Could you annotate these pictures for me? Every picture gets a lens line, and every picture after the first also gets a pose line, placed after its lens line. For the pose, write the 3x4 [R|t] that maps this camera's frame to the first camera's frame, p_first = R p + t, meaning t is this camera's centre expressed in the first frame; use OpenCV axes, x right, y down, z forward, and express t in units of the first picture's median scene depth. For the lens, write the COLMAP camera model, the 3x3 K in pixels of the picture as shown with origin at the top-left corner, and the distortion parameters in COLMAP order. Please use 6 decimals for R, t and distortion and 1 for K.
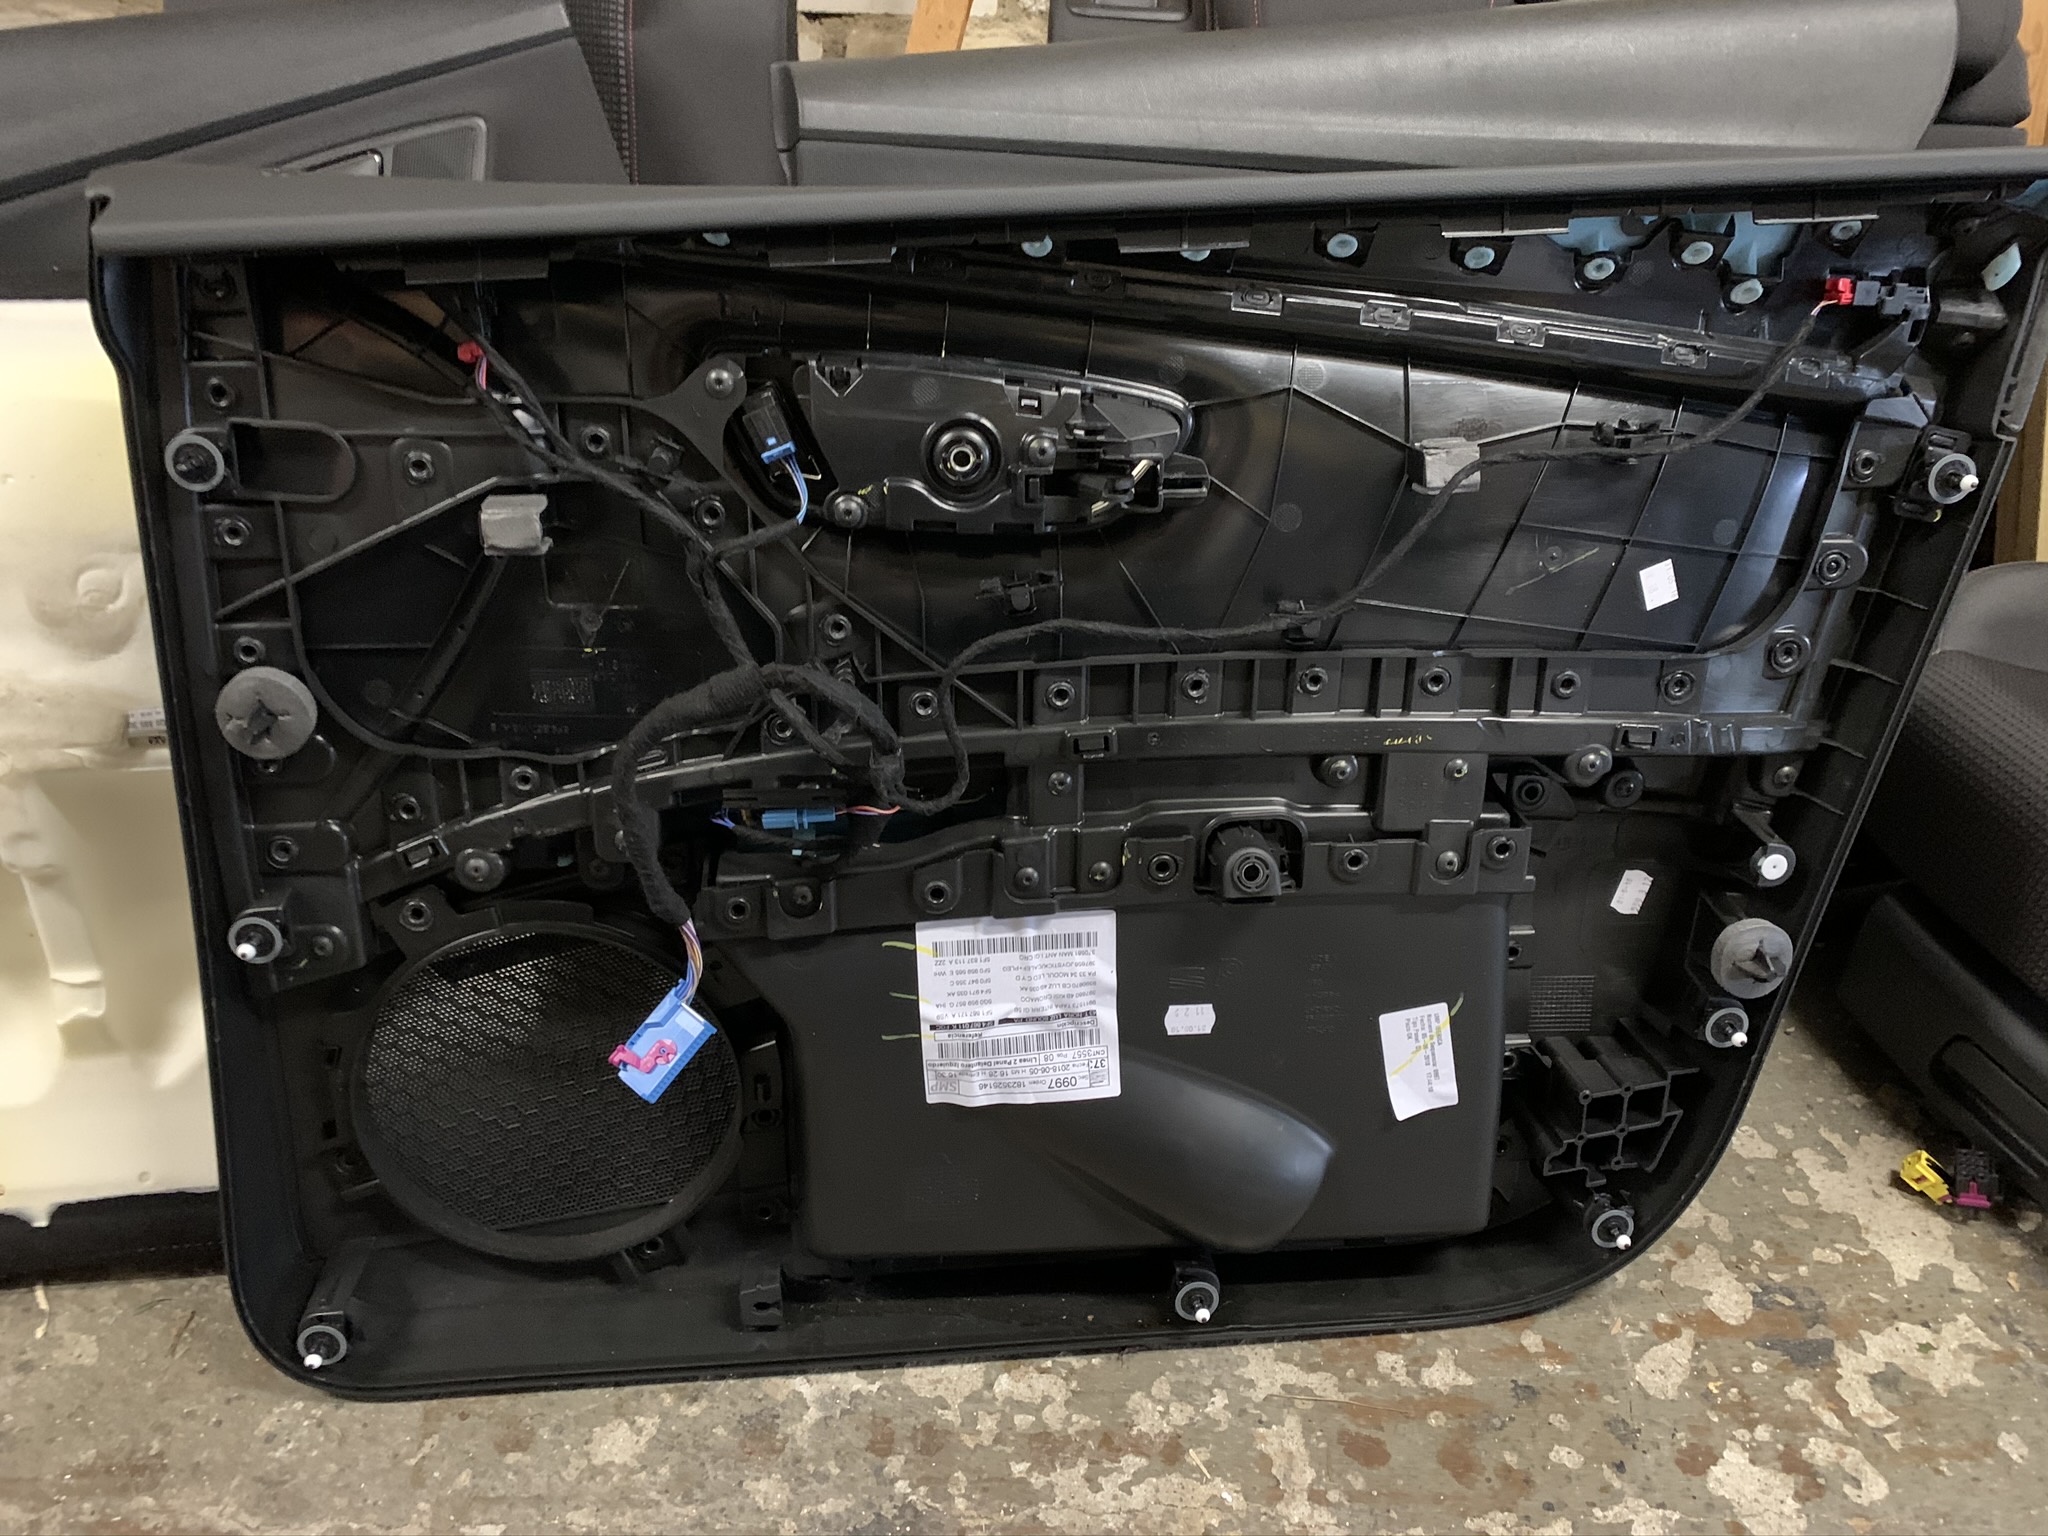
lens RADIAL K [[1570.1, 0, 1037.9], [0, 1570.1, 752.6], [0, 0, 1]] dist [0.020217, -0.013795]
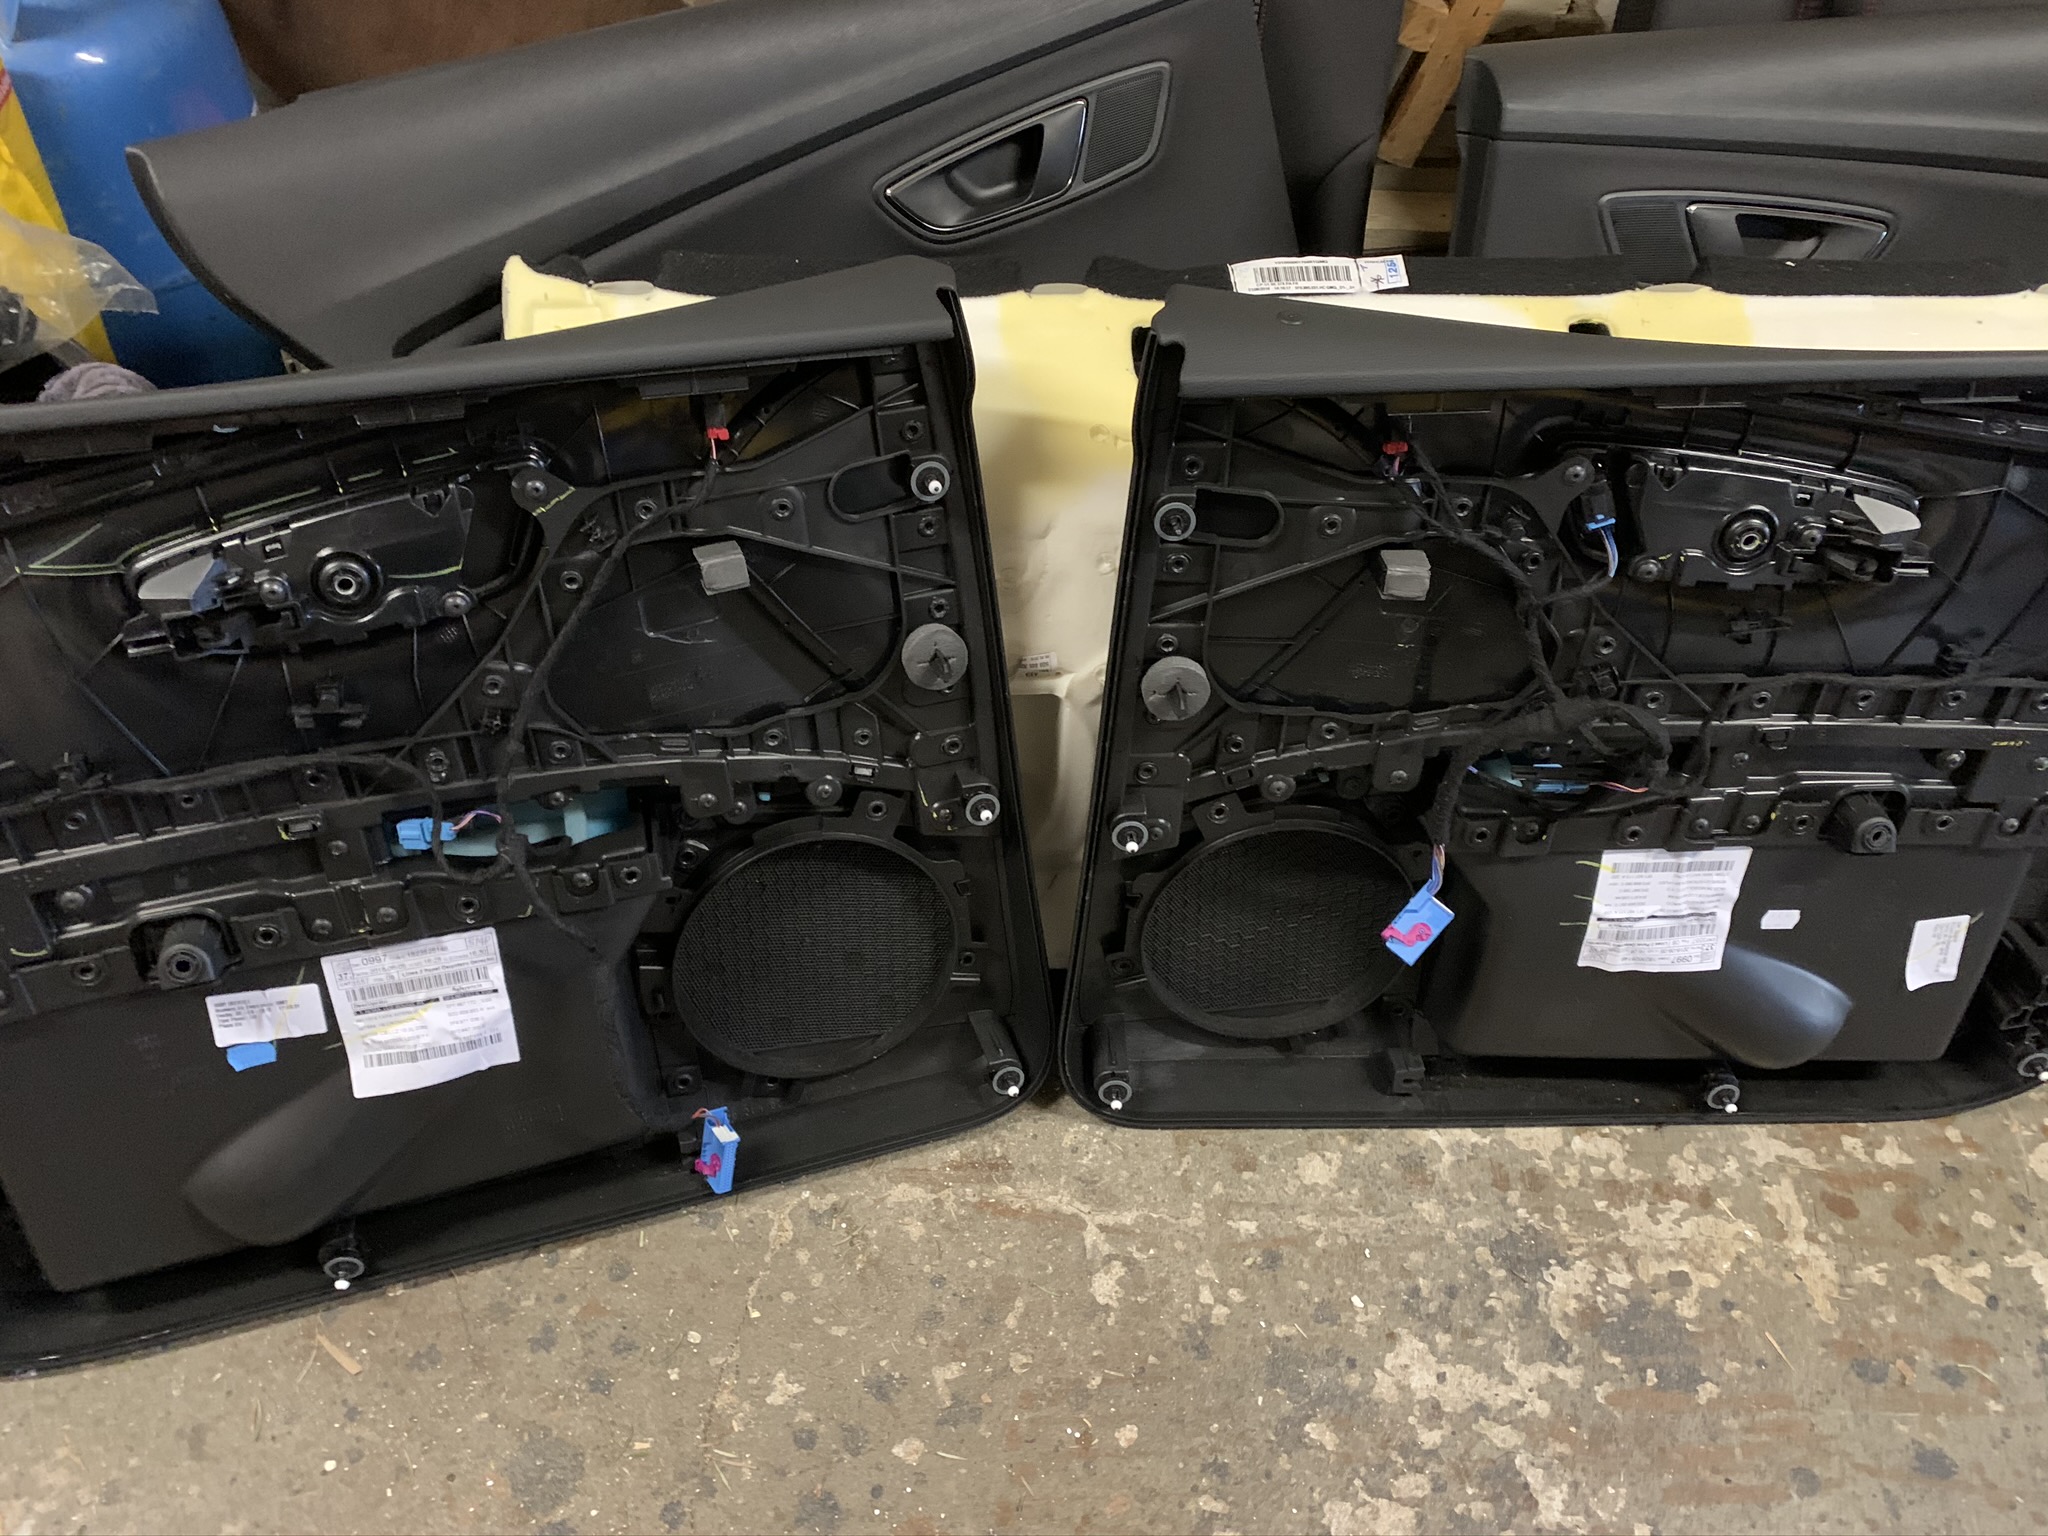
lens RADIAL K [[1570.1, 0, 1026.7], [0, 1570.1, 757.4], [0, 0, 1]] dist [0.020217, -0.013795]
pose [[0.998160, 0.060003, -0.008715, -0.548814], [-0.055350, 0.960410, 0.273036, -0.298634], [0.024753, -0.272051, 0.961964, -0.277018]]
